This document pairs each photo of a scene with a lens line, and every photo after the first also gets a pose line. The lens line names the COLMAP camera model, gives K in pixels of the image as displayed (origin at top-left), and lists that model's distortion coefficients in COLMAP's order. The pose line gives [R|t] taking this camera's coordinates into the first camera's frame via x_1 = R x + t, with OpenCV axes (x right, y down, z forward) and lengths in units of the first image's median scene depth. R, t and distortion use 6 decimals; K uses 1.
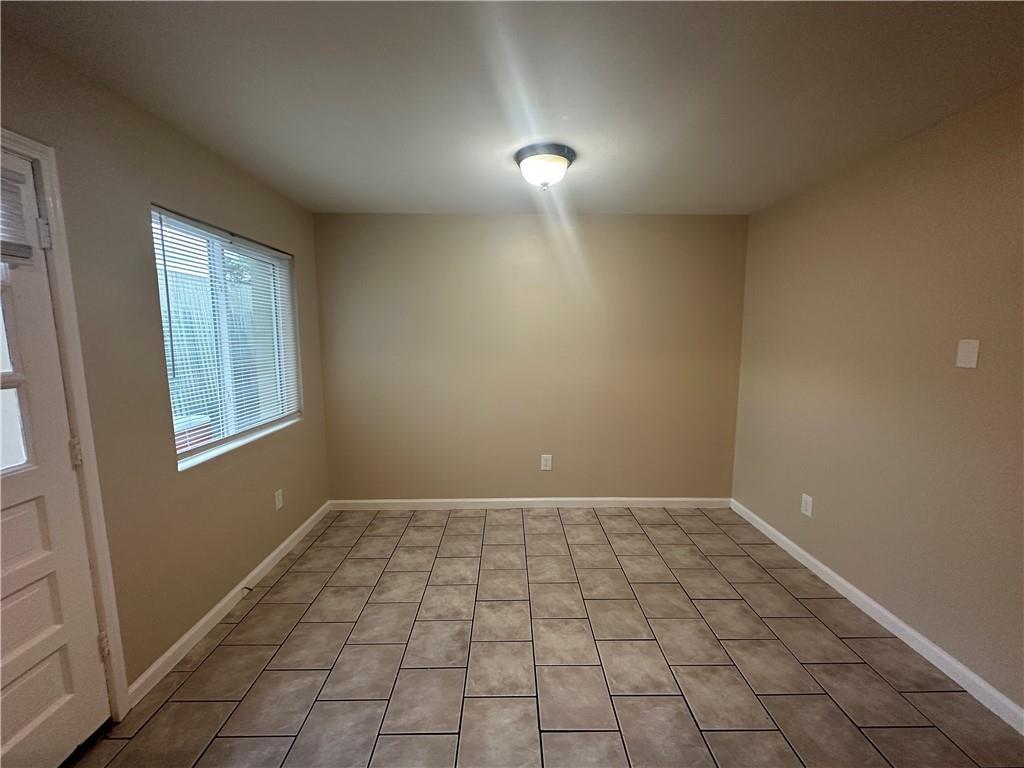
lens RADIAL K [[403.6, 0, 511.7], [0, 403.6, 381.0], [0, 0, 1]] dist [0.012325, 0.000083]
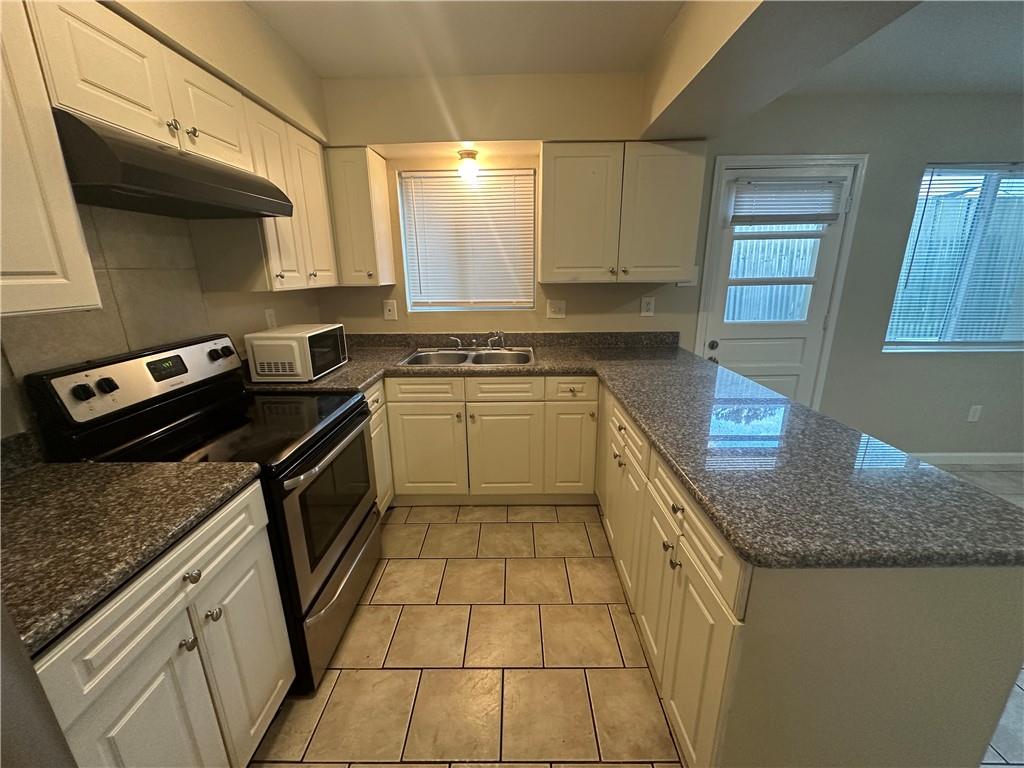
lens RADIAL K [[403.6, 0, 512.8], [0, 403.6, 381.9], [0, 0, 1]] dist [0.012325, 0.000083]
pose [[-0.007802, 0.264874, -0.964252, 0.884109], [-0.109060, 0.958303, 0.264122, 0.102706], [0.994005, 0.107222, 0.021410, -0.490387]]
